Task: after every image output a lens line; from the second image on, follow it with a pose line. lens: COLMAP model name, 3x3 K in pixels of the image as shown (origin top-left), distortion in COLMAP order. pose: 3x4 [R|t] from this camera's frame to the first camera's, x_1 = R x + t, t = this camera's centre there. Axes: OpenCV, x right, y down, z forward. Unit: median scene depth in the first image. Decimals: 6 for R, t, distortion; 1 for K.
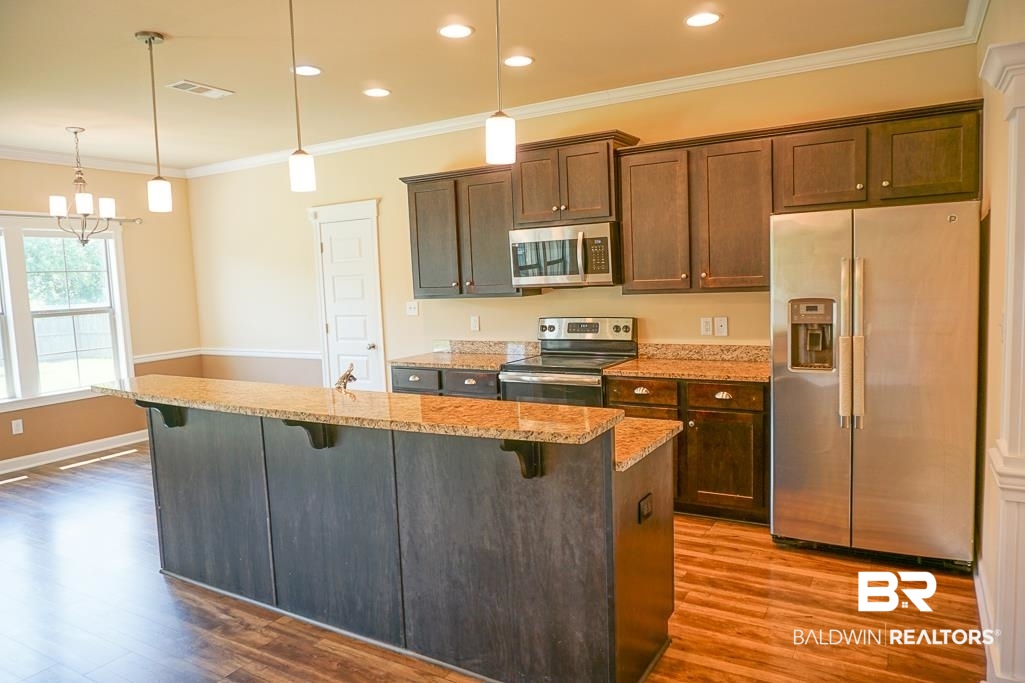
lens RADIAL K [[692.8, 0, 512.5], [0, 692.8, 341.5], [0, 0, 1]] dist [-0.047783, 0.041098]
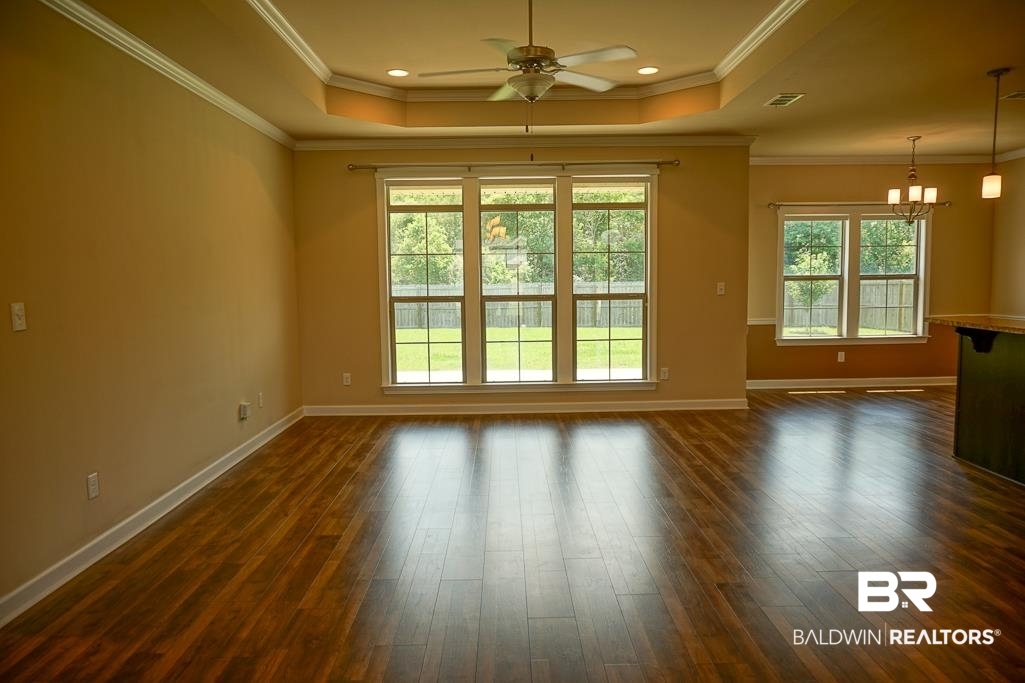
lens RADIAL K [[692.8, 0, 512.5], [0, 692.8, 341.5], [0, 0, 1]] dist [-0.047783, 0.041098]
pose [[0.526086, 0.106639, -0.843719, 0.116901], [-0.084268, 0.993761, 0.073059, 0.053101], [0.846246, 0.032663, 0.531790, -0.359162]]
